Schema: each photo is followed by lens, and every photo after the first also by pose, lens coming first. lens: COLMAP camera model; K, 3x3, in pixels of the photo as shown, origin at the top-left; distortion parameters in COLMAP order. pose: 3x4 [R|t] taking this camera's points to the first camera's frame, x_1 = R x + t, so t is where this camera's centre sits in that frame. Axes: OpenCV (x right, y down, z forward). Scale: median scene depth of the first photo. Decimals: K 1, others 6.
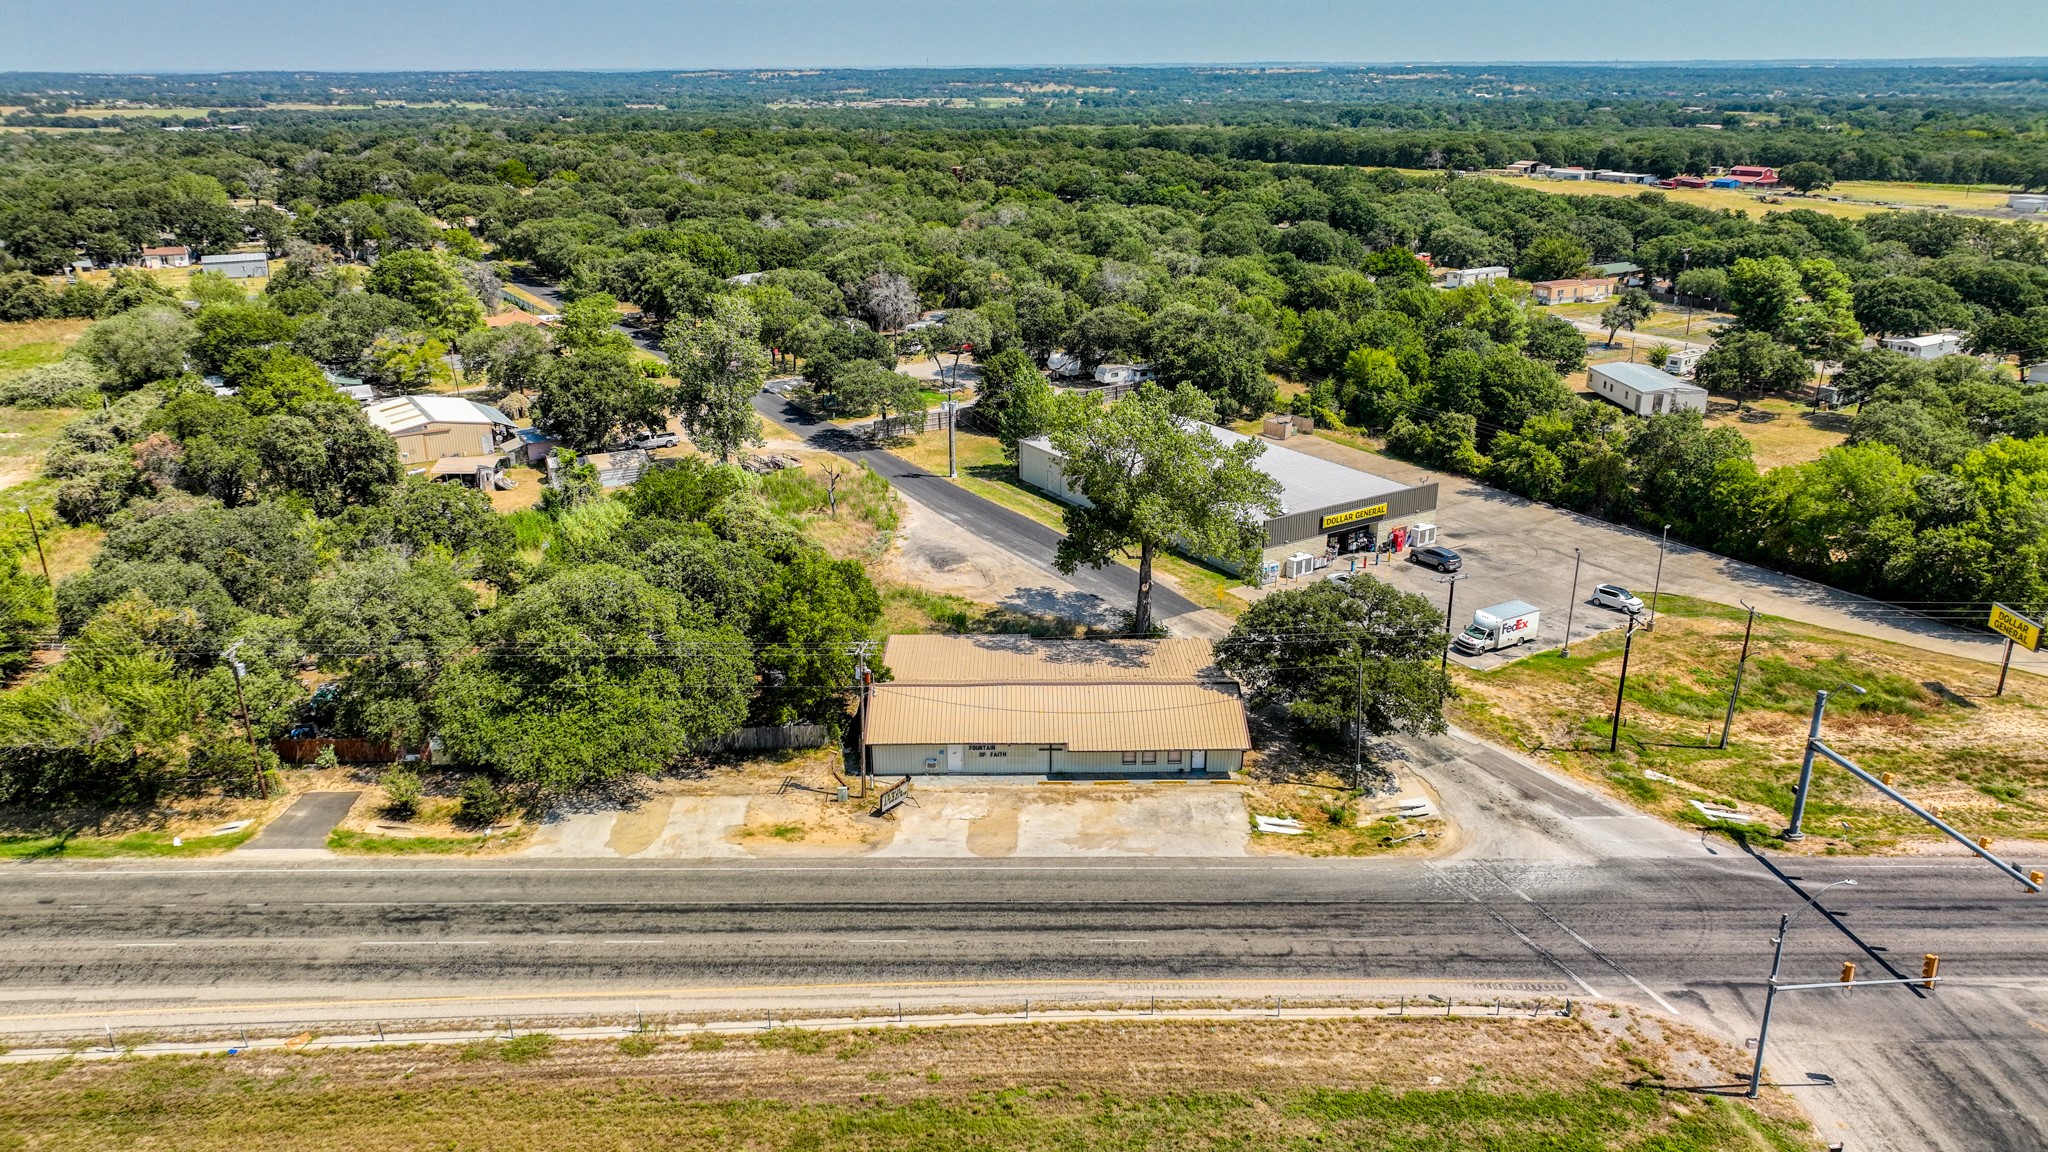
lens RADIAL K [[1431.4, 0, 1025.4], [0, 1431.4, 582.8], [0, 0, 1]] dist [0.004587, 0.006416]
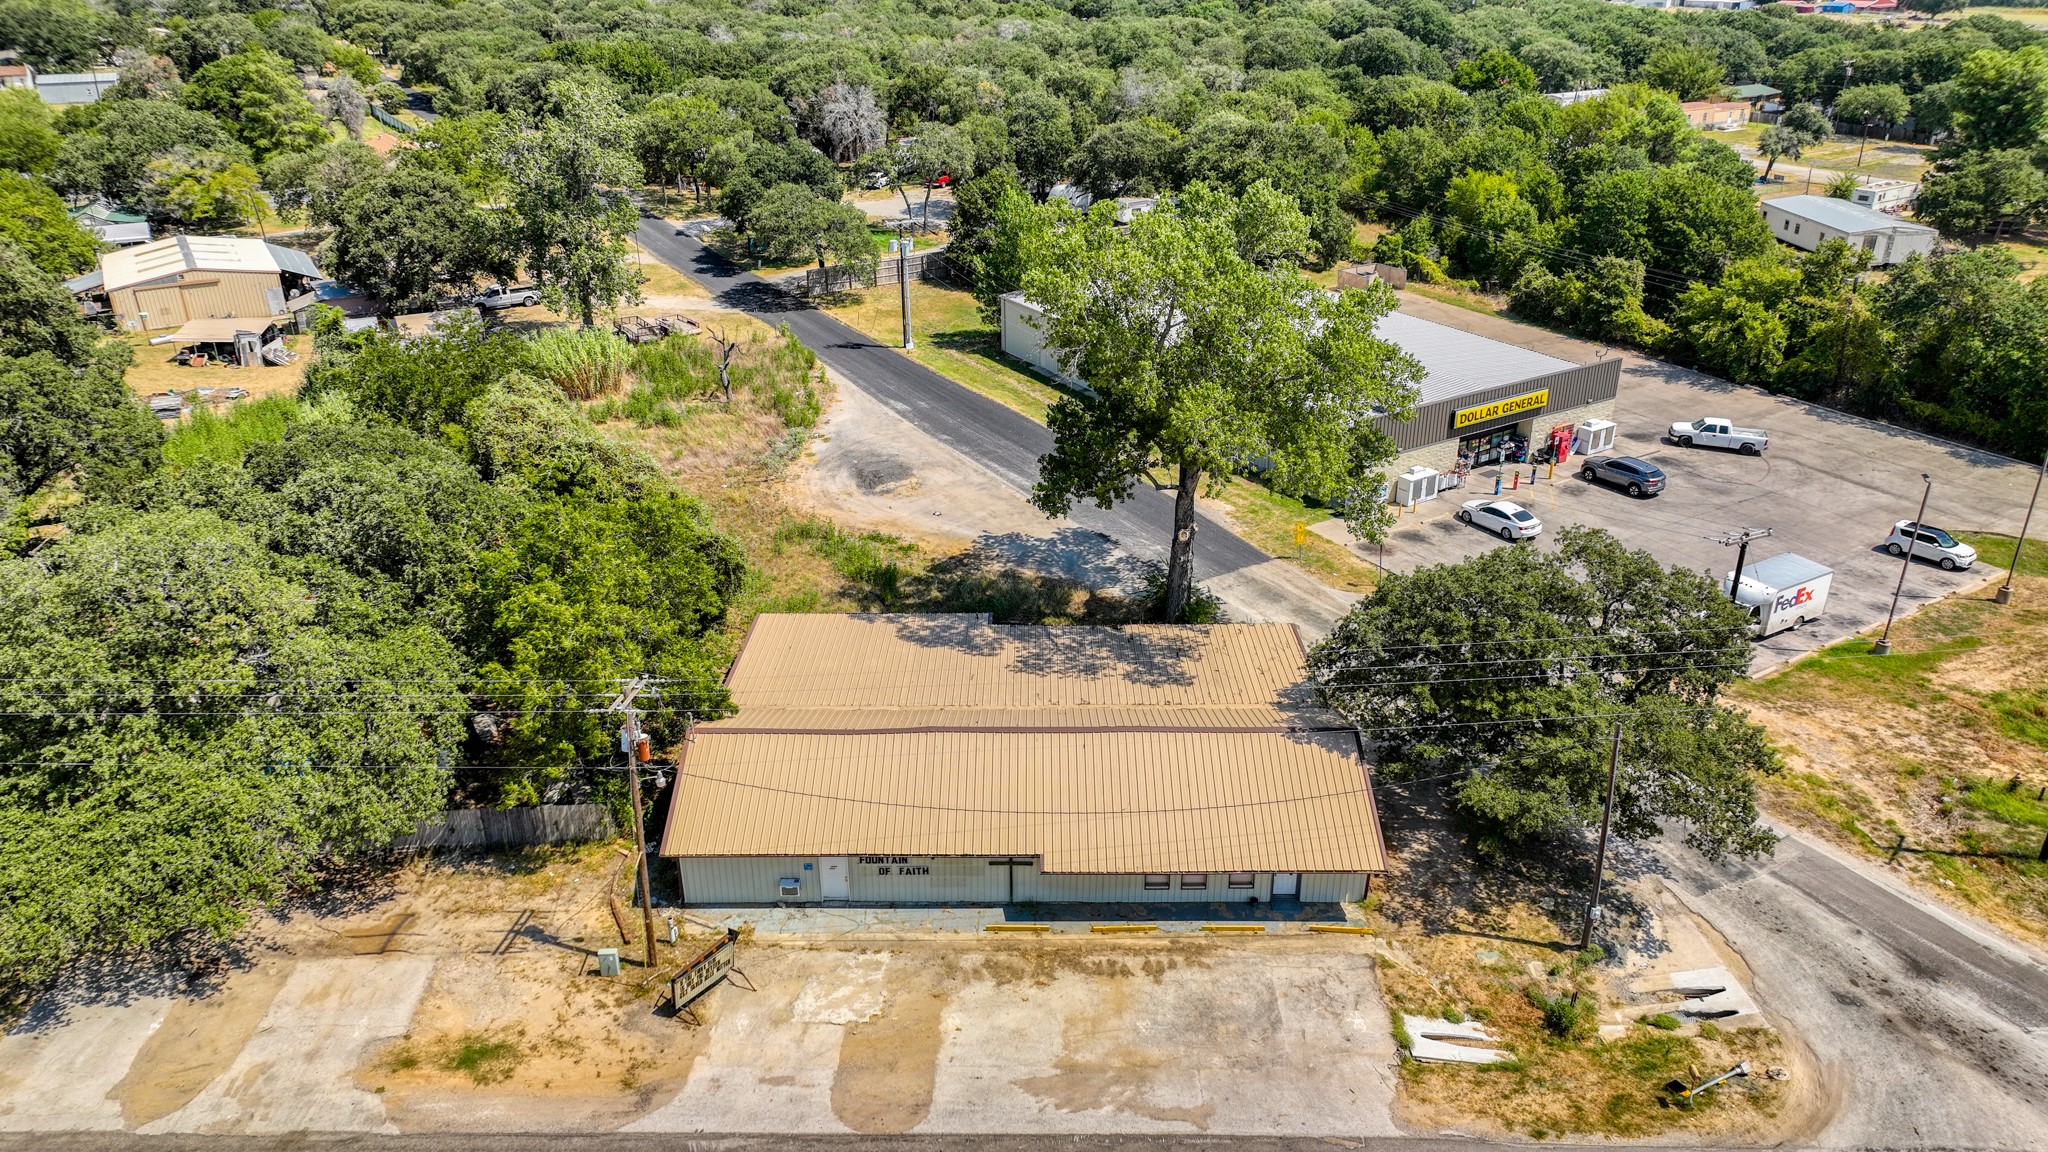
lens RADIAL K [[1431.4, 0, 1025.4], [0, 1431.4, 582.8], [0, 0, 1]] dist [0.004587, 0.006416]
pose [[0.999911, 0.003481, -0.012886, 0.022035], [-0.002306, 0.995934, 0.090059, -0.027486], [0.013147, -0.090021, 0.995853, 0.353456]]
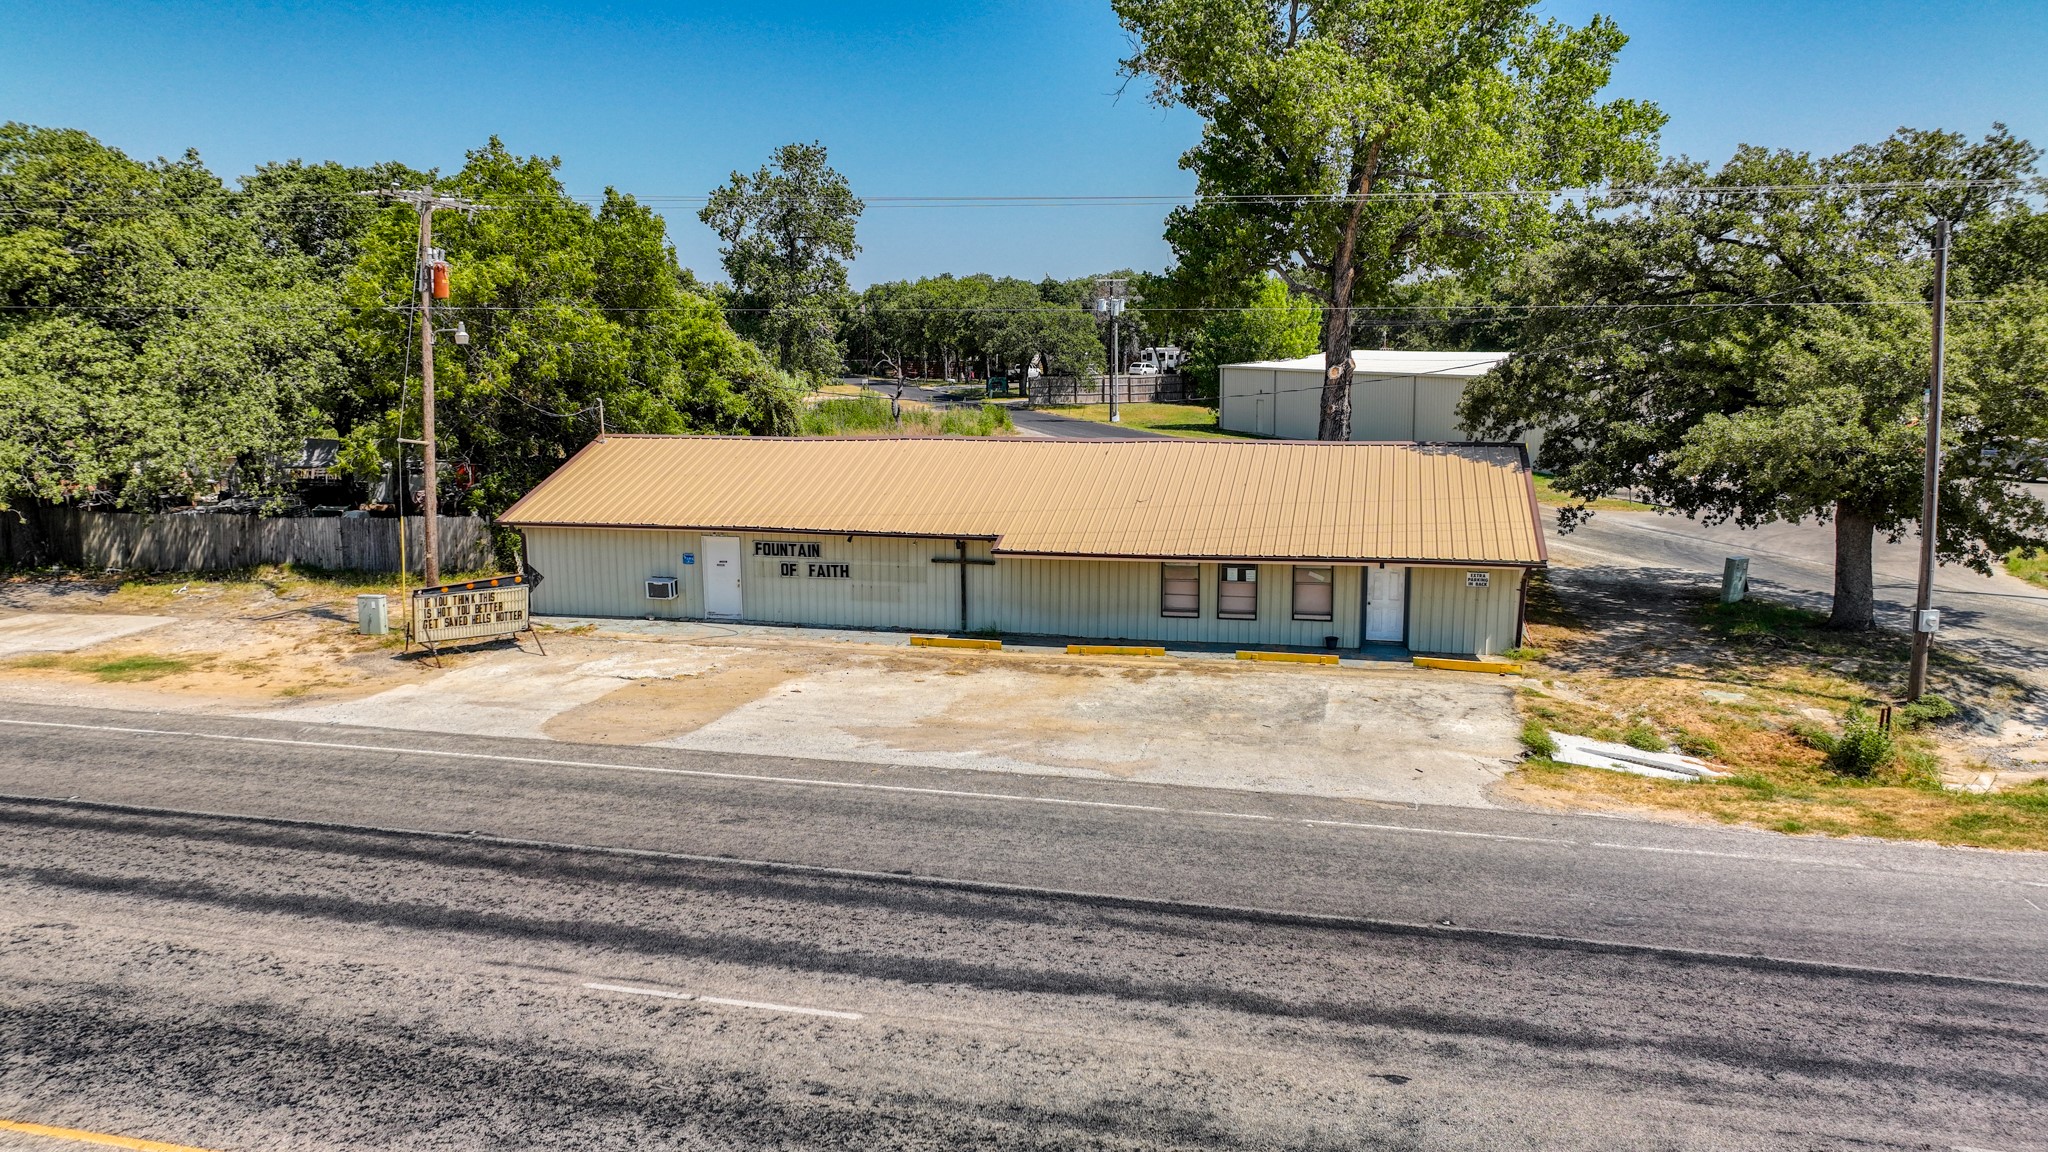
lens RADIAL K [[1431.4, 0, 1025.4], [0, 1431.4, 582.8], [0, 0, 1]] dist [0.004587, 0.006416]
pose [[0.968325, 0.037795, -0.246818, 0.091337], [-0.080249, 0.983142, -0.164289, 0.134262], [0.236448, 0.178892, 0.955034, 0.490834]]
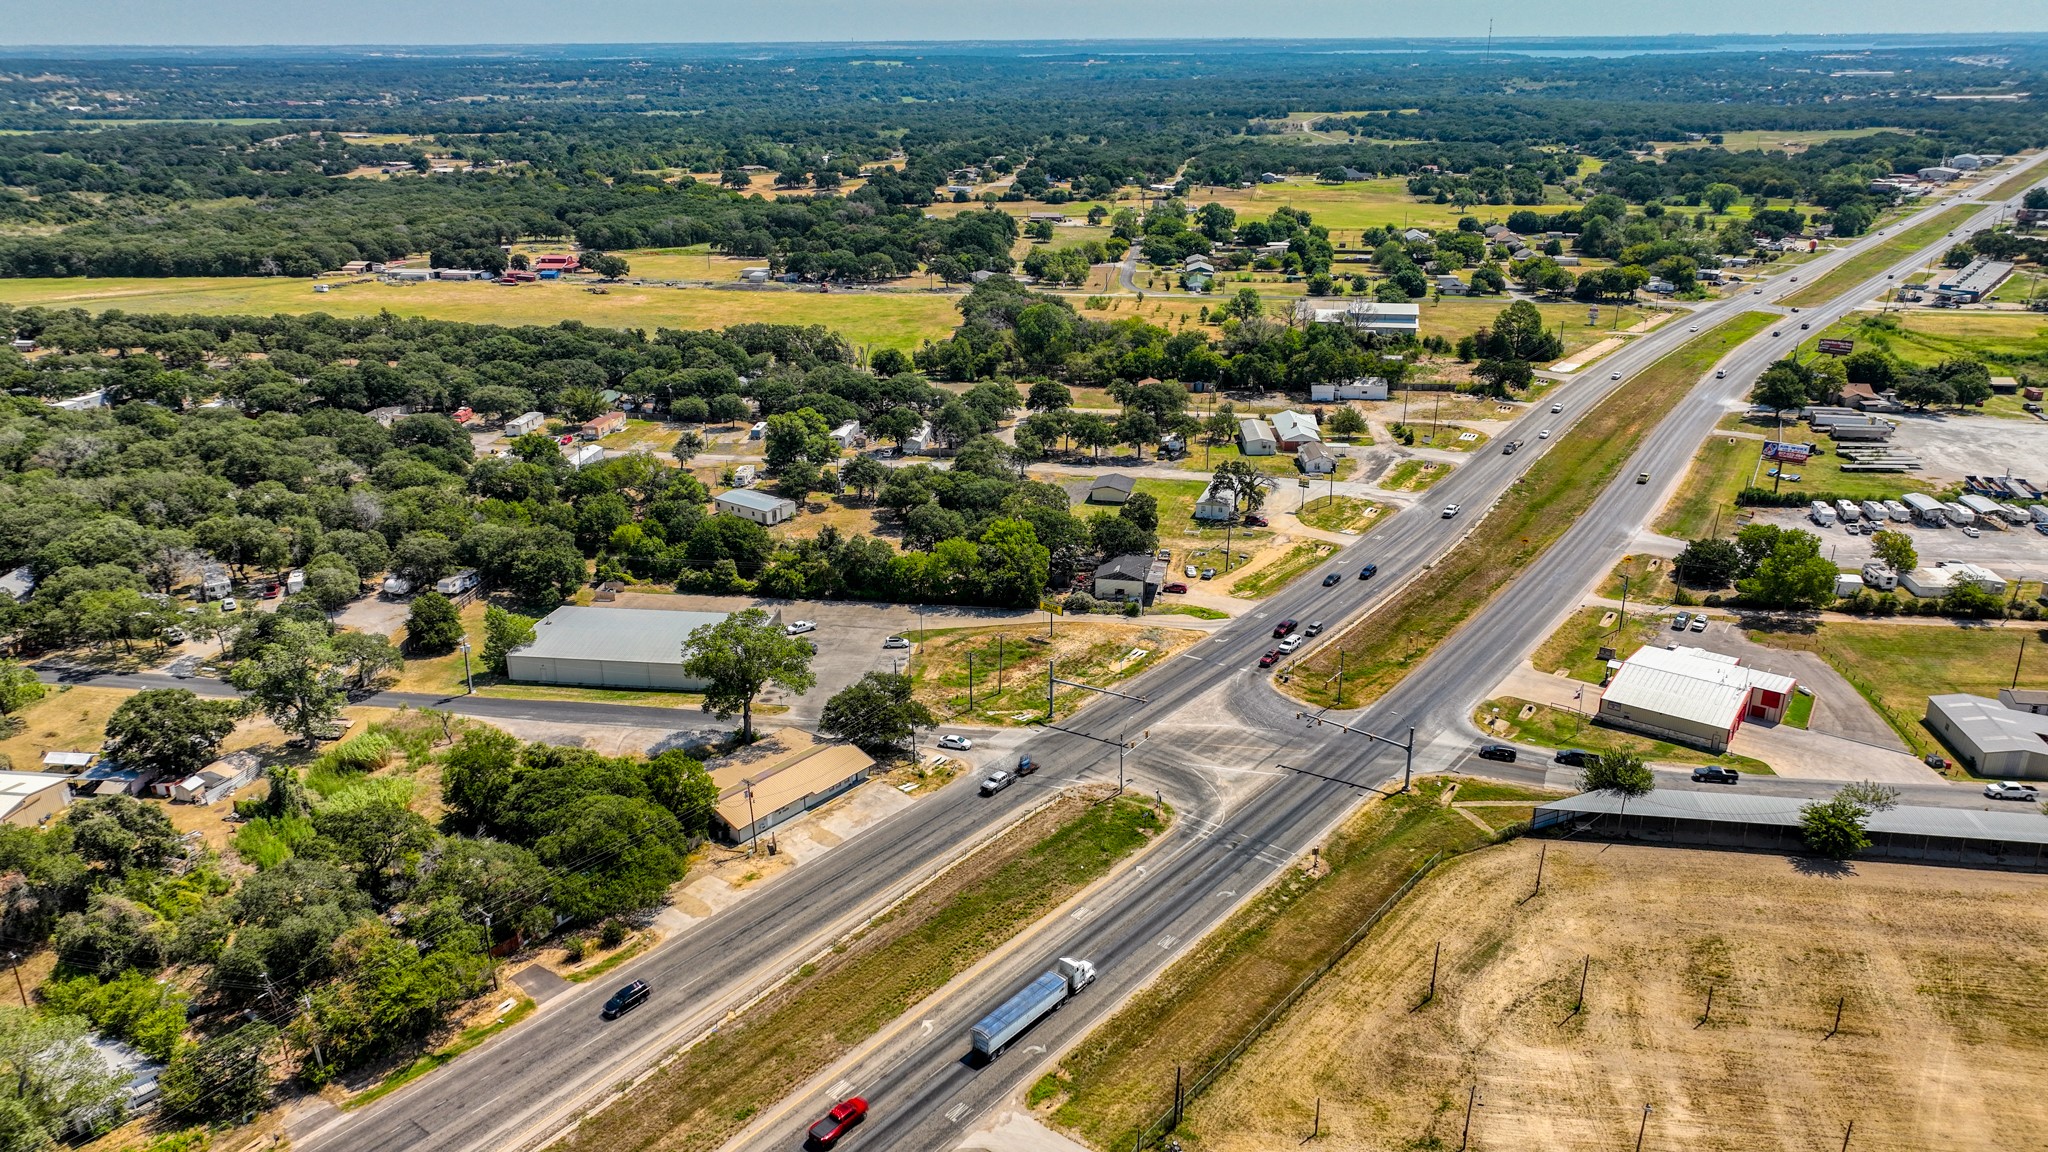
lens RADIAL K [[1431.4, 0, 1025.4], [0, 1431.4, 582.8], [0, 0, 1]] dist [0.004587, 0.006416]
pose [[0.638170, -0.274168, 0.719424, -0.901616], [0.266046, 0.955410, 0.128104, -0.277018], [-0.722467, 0.109648, 0.682655, -0.534282]]
